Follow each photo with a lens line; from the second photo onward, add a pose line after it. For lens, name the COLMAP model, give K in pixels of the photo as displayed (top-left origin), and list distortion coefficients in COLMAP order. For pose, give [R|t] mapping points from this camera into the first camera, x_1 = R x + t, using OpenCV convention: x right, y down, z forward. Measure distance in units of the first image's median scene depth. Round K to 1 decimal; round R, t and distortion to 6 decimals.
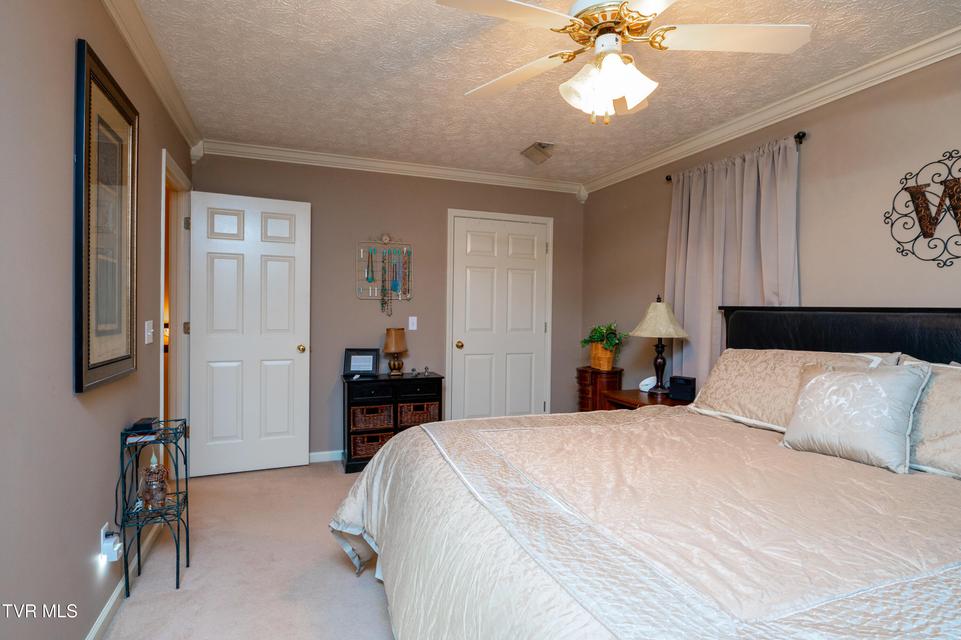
lens RADIAL K [[504.0, 0, 481.5], [0, 504.0, 302.5], [0, 0, 1]] dist [0.000208, 0.000003]
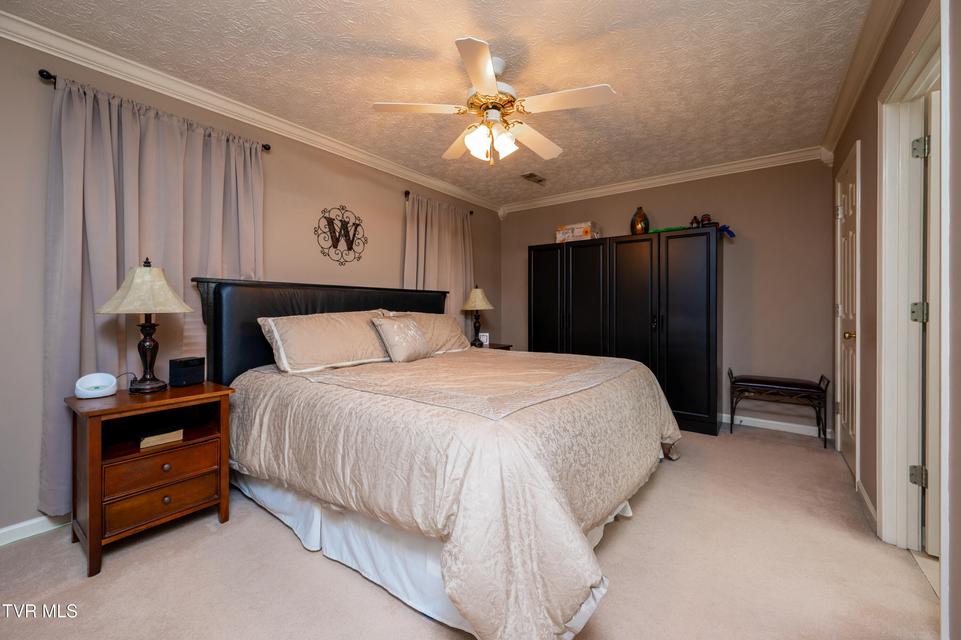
lens RADIAL K [[372.2, 0, 480.2], [0, 372.2, 306.5], [0, 0, 1]] dist [-0.000365, -0.000037]
pose [[-0.519621, -0.002839, 0.854392, -0.529974], [-0.005476, 0.999985, -0.000007, 0.077891], [-0.854379, -0.004682, -0.519629, 1.215465]]
